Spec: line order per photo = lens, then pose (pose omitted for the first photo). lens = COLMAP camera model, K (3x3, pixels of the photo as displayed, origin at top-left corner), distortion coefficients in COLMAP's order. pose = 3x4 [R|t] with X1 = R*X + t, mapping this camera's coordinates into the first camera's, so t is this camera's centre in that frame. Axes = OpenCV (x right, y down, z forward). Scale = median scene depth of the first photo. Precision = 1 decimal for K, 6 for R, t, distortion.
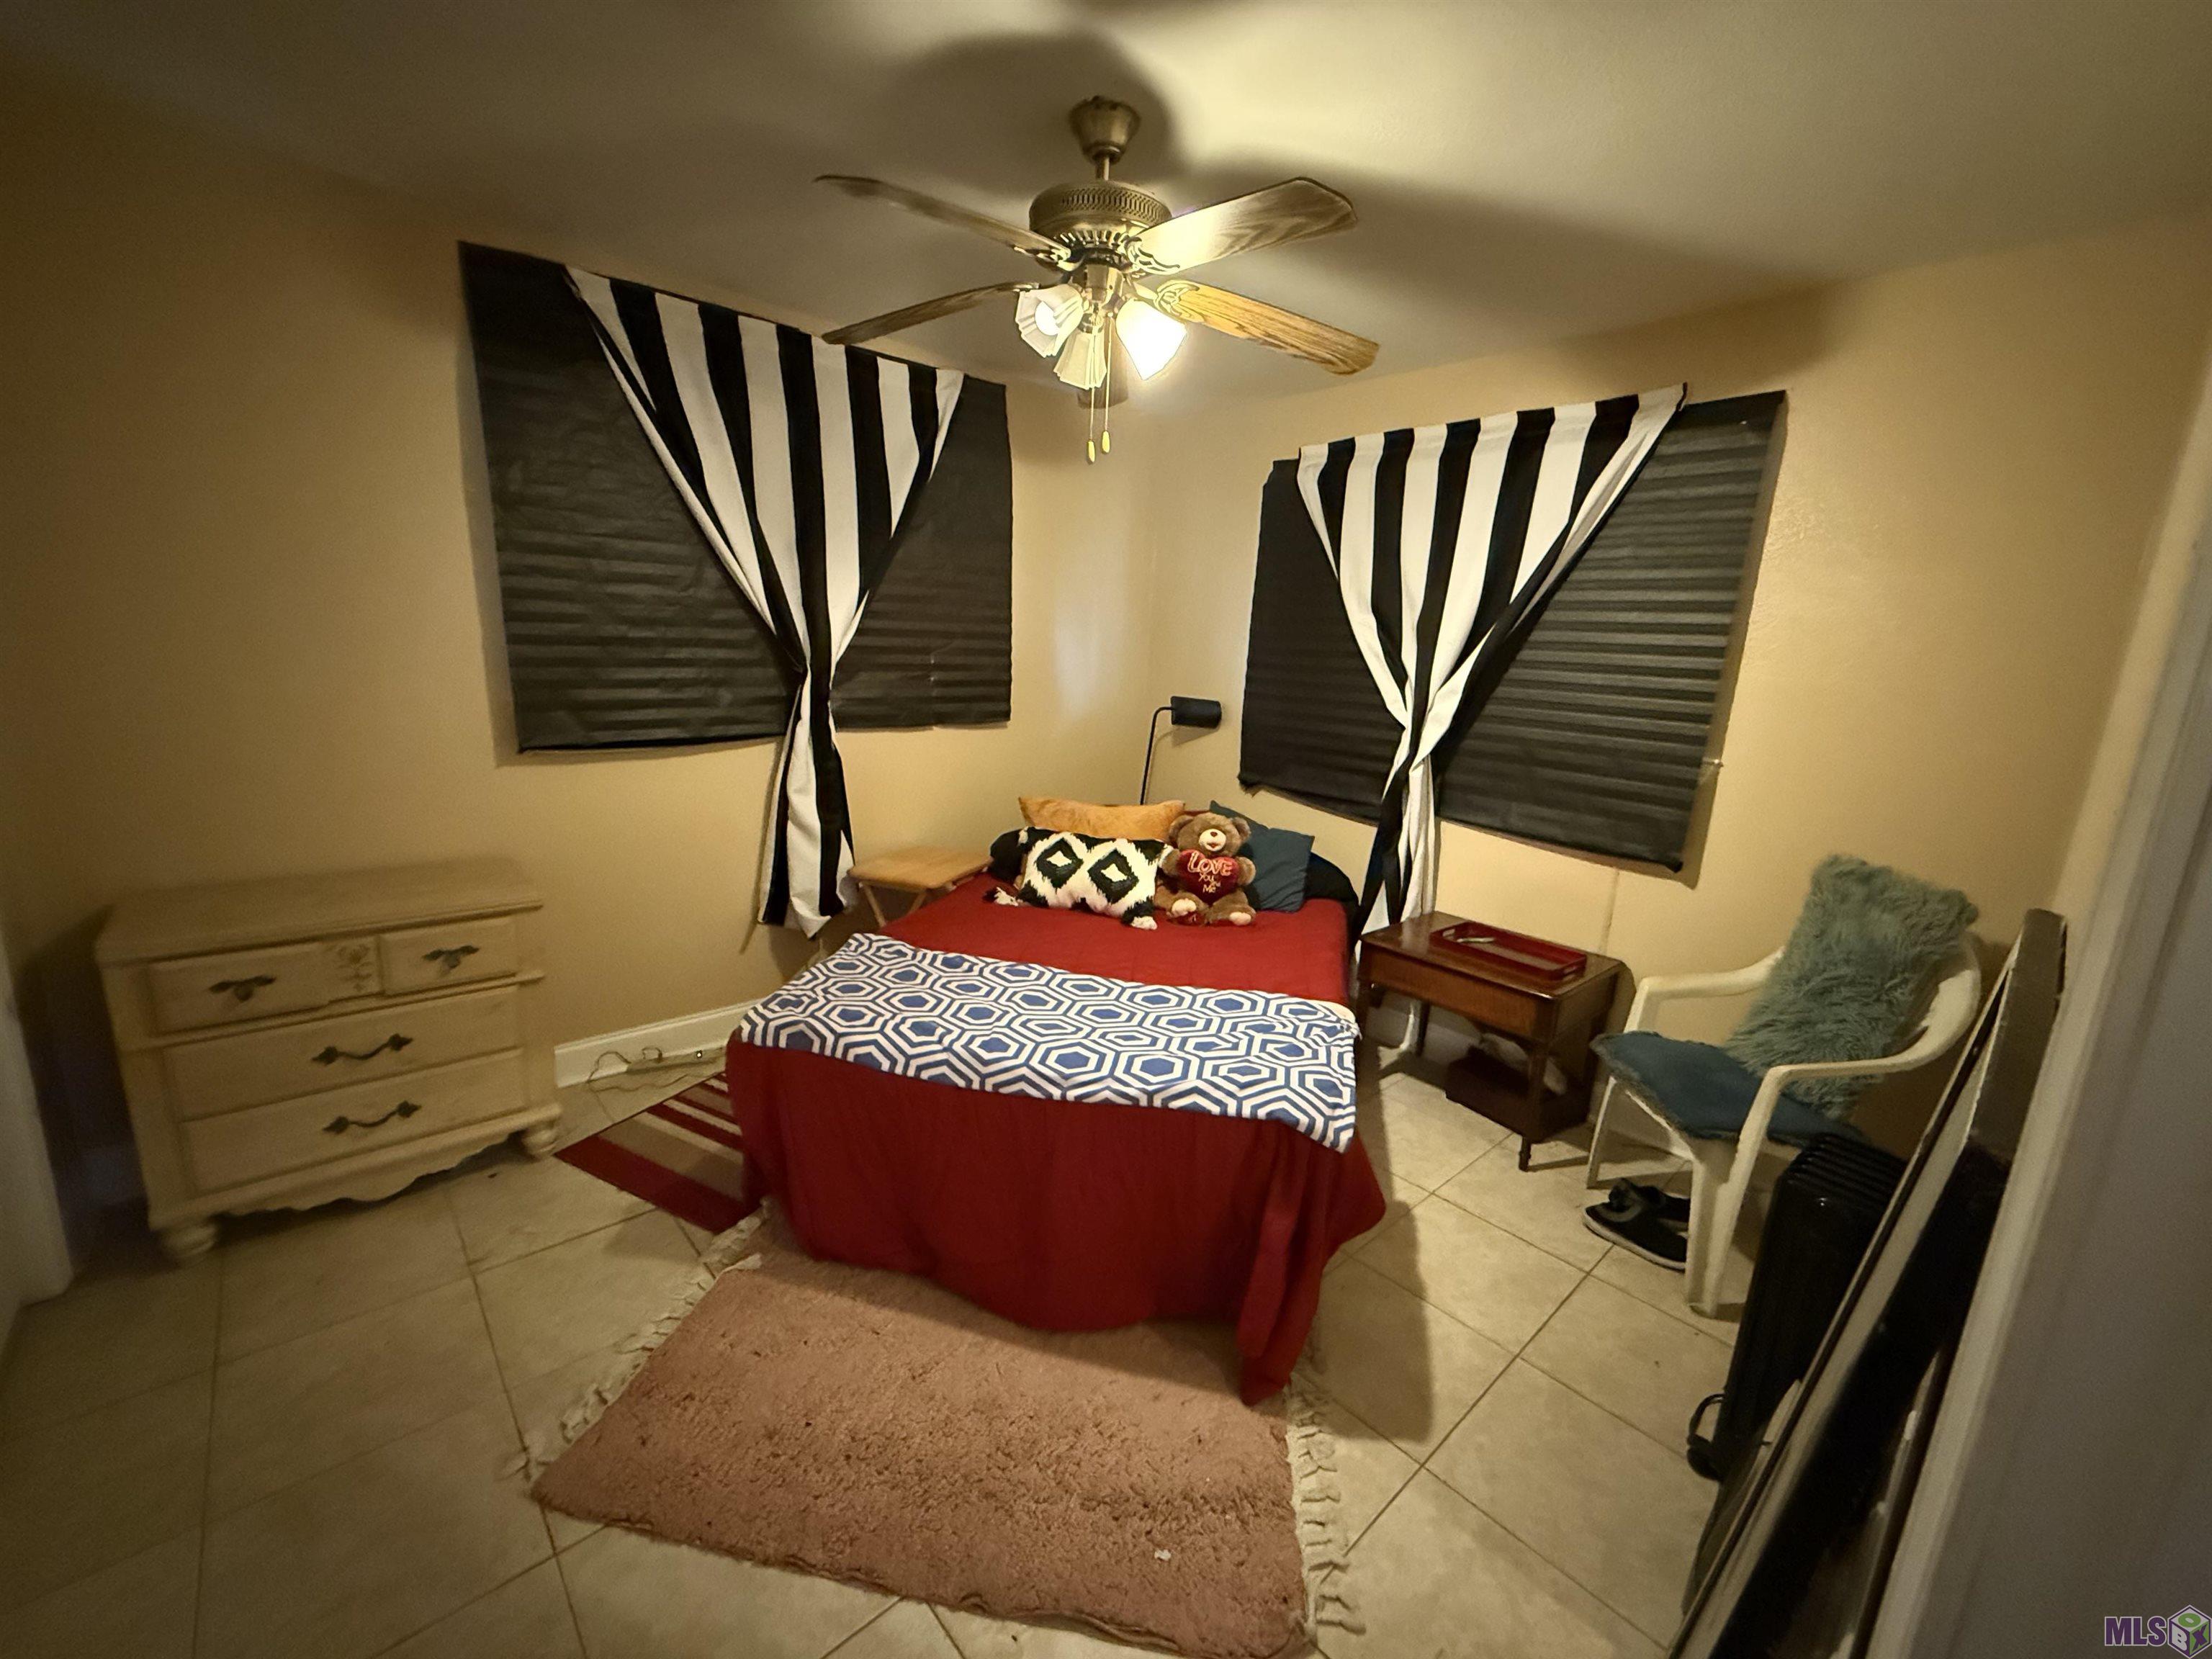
lens RADIAL K [[898.4, 0, 1118.3], [0, 898.4, 828.5], [0, 0, 1]] dist [0.000225, 0.000174]
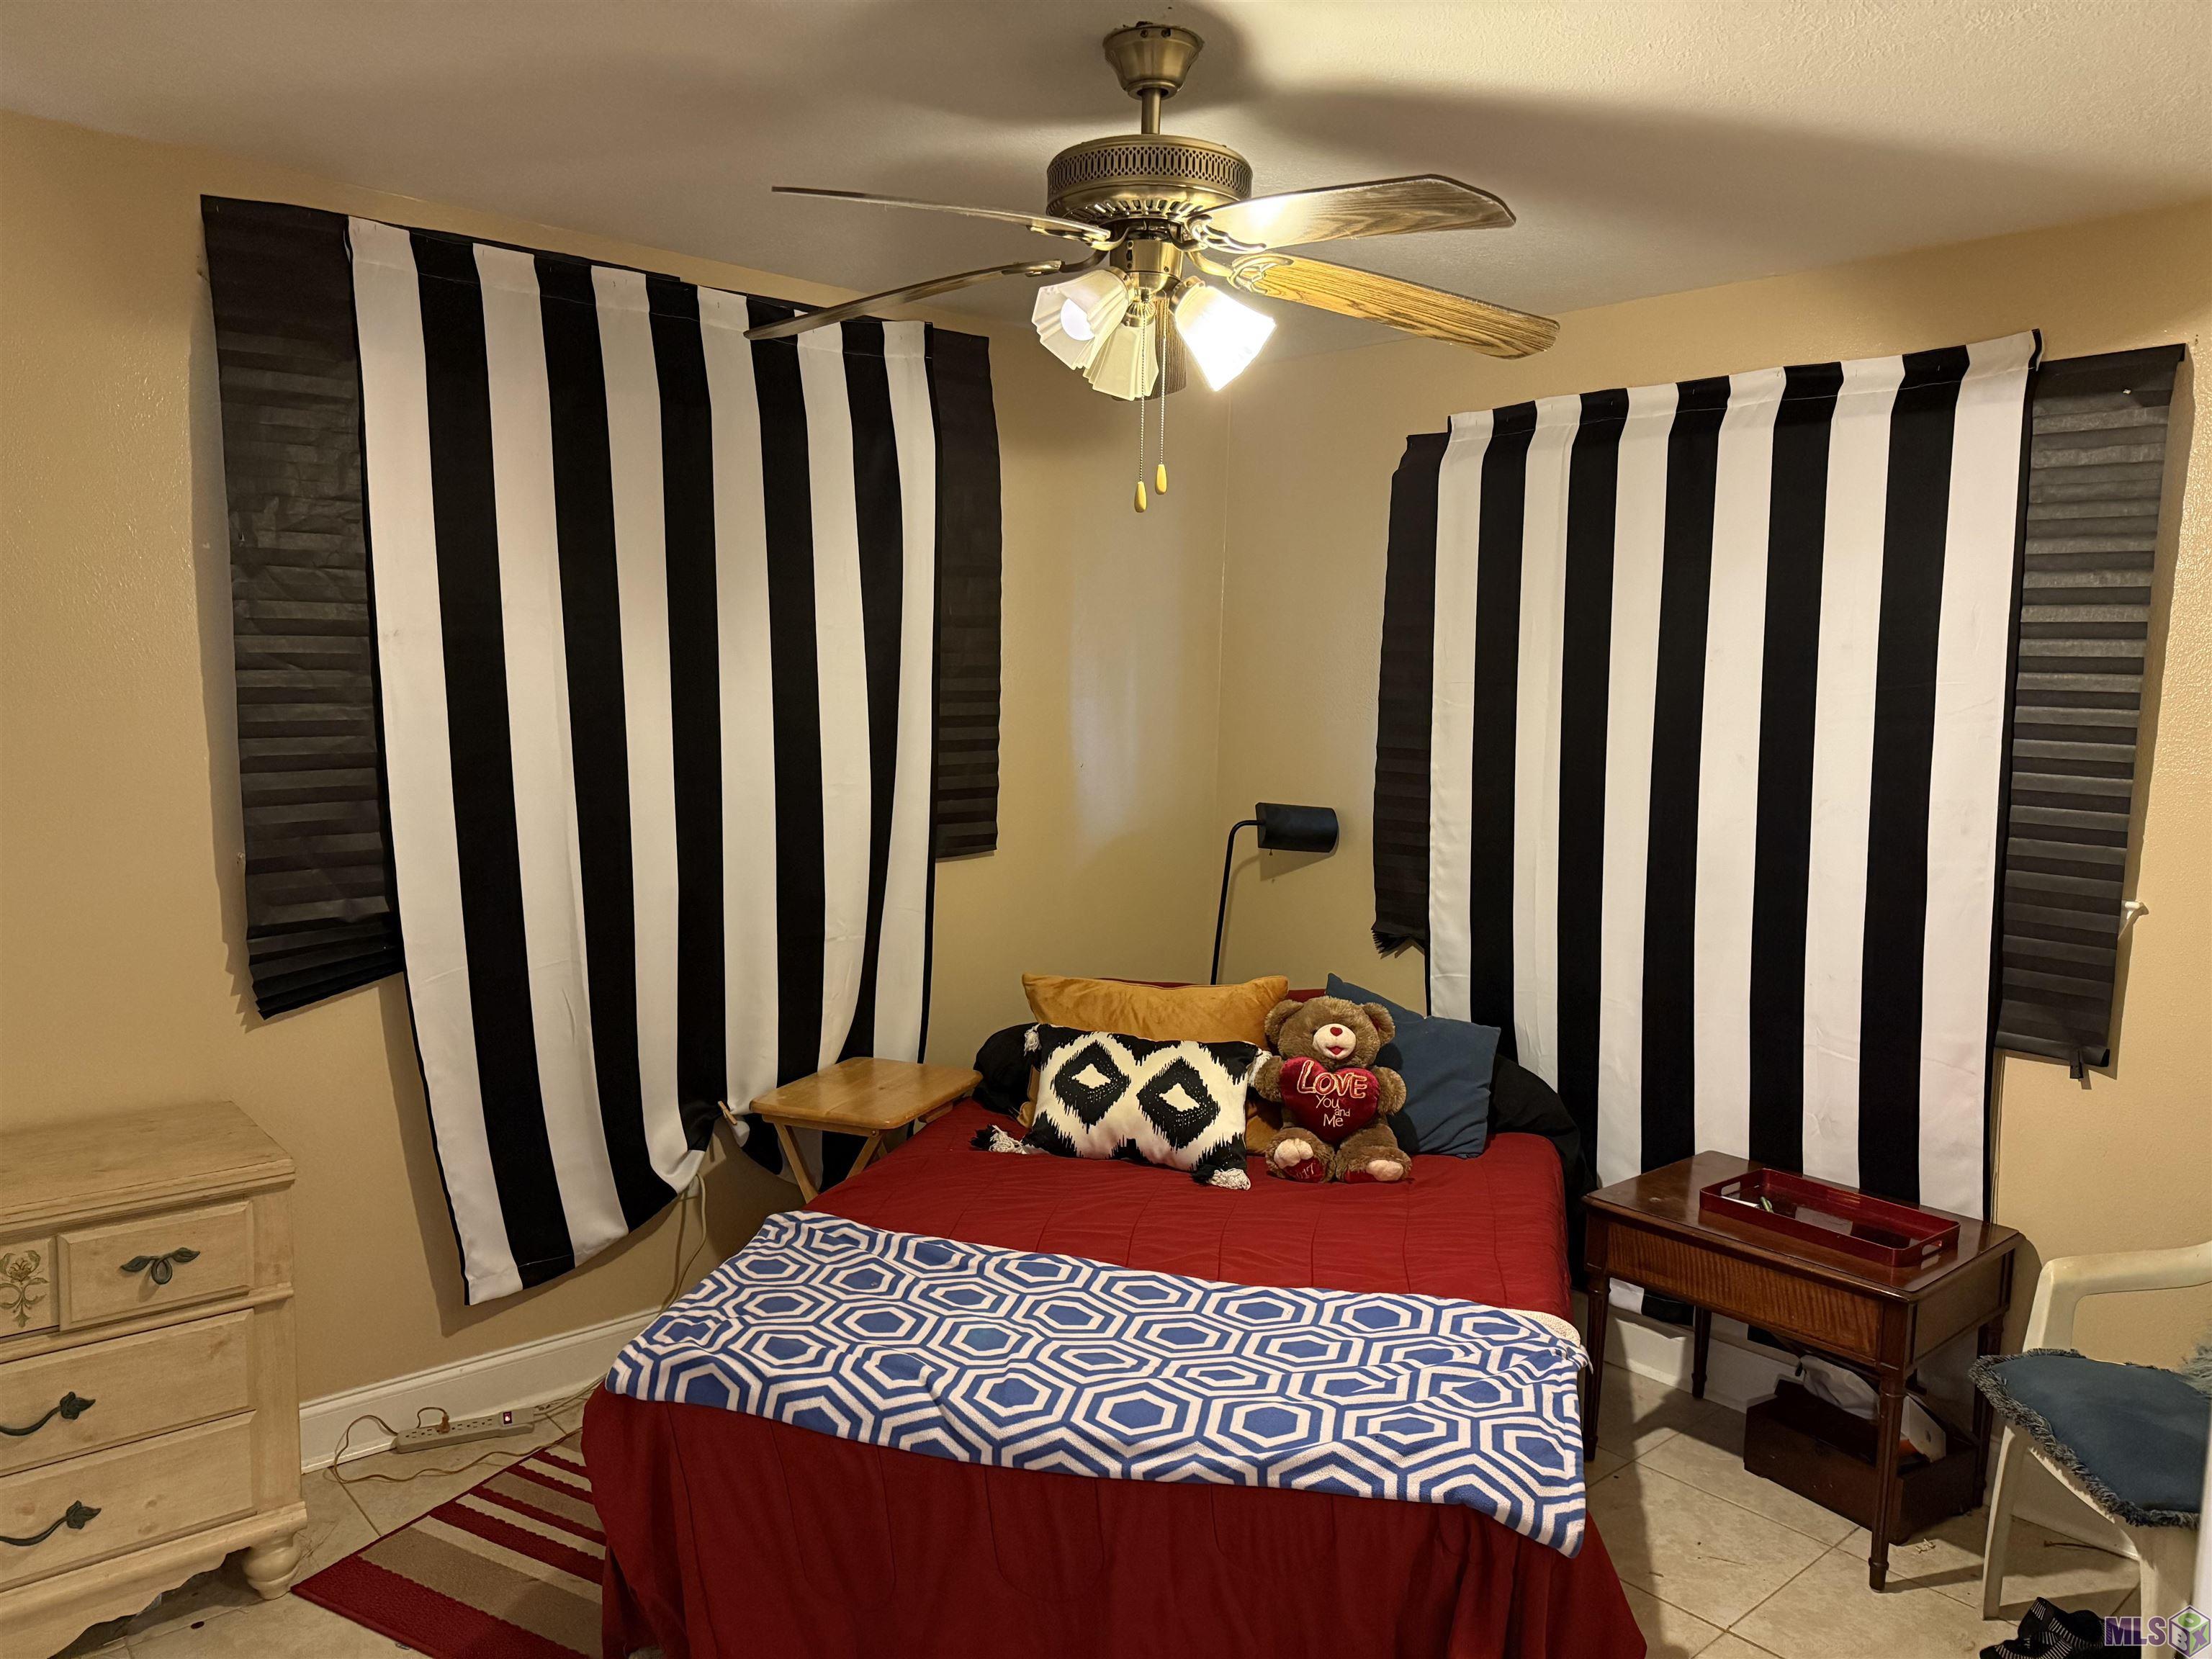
lens RADIAL K [[1567.6, 0, 1117.7], [0, 1567.6, 828.3], [0, 0, 1]] dist [0.035421, -0.041211]
pose [[0.999393, -0.027128, -0.021835, -0.027030], [0.024720, 0.994284, -0.103866, -0.038547], [0.024528, 0.103264, 0.994352, -0.151165]]
